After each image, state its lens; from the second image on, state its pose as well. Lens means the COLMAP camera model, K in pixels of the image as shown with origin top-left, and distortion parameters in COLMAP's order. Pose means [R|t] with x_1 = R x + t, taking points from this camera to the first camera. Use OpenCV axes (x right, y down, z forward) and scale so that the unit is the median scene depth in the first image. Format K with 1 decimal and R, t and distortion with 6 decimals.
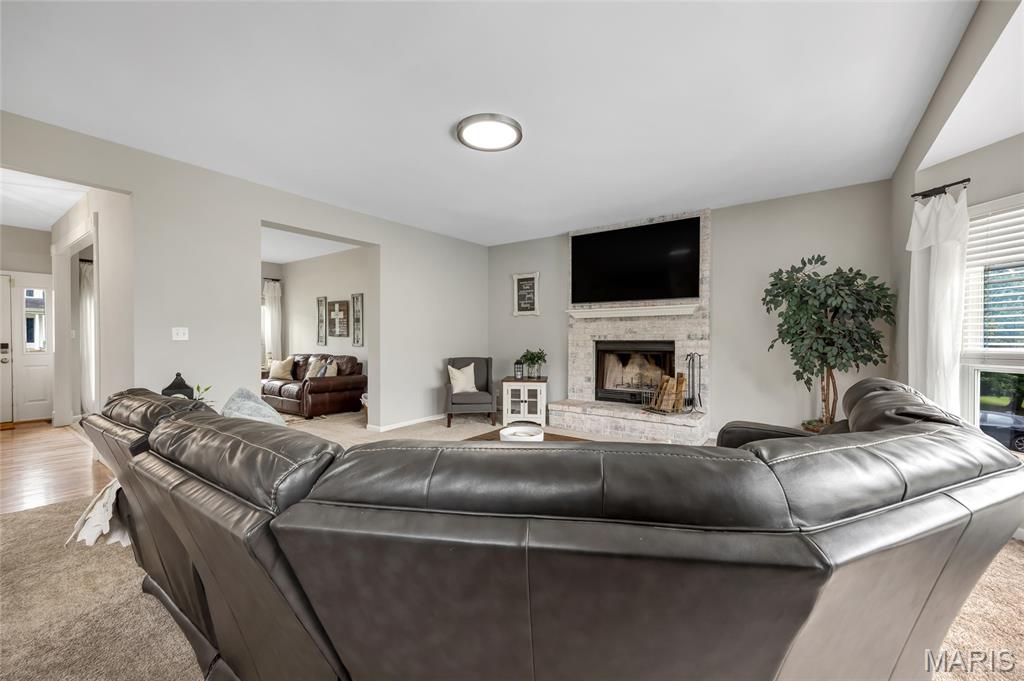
lens RADIAL K [[414.3, 0, 509.2], [0, 414.3, 341.2], [0, 0, 1]] dist [0.004375, 0.000596]
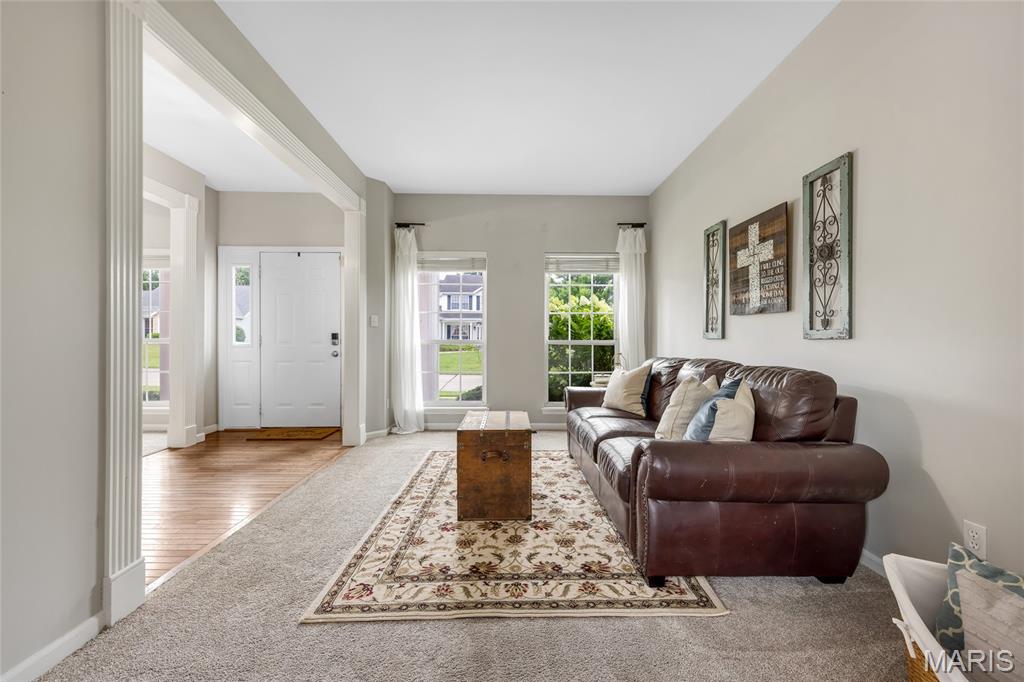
lens RADIAL K [[414.3, 0, 512.3], [0, 414.3, 340.7], [0, 0, 1]] dist [0.004375, 0.000596]
pose [[0.609483, 0.002250, -0.792796, -0.261754], [-0.009541, 0.999944, -0.004497, 0.017223], [0.792742, 0.010305, 0.609470, 0.625751]]
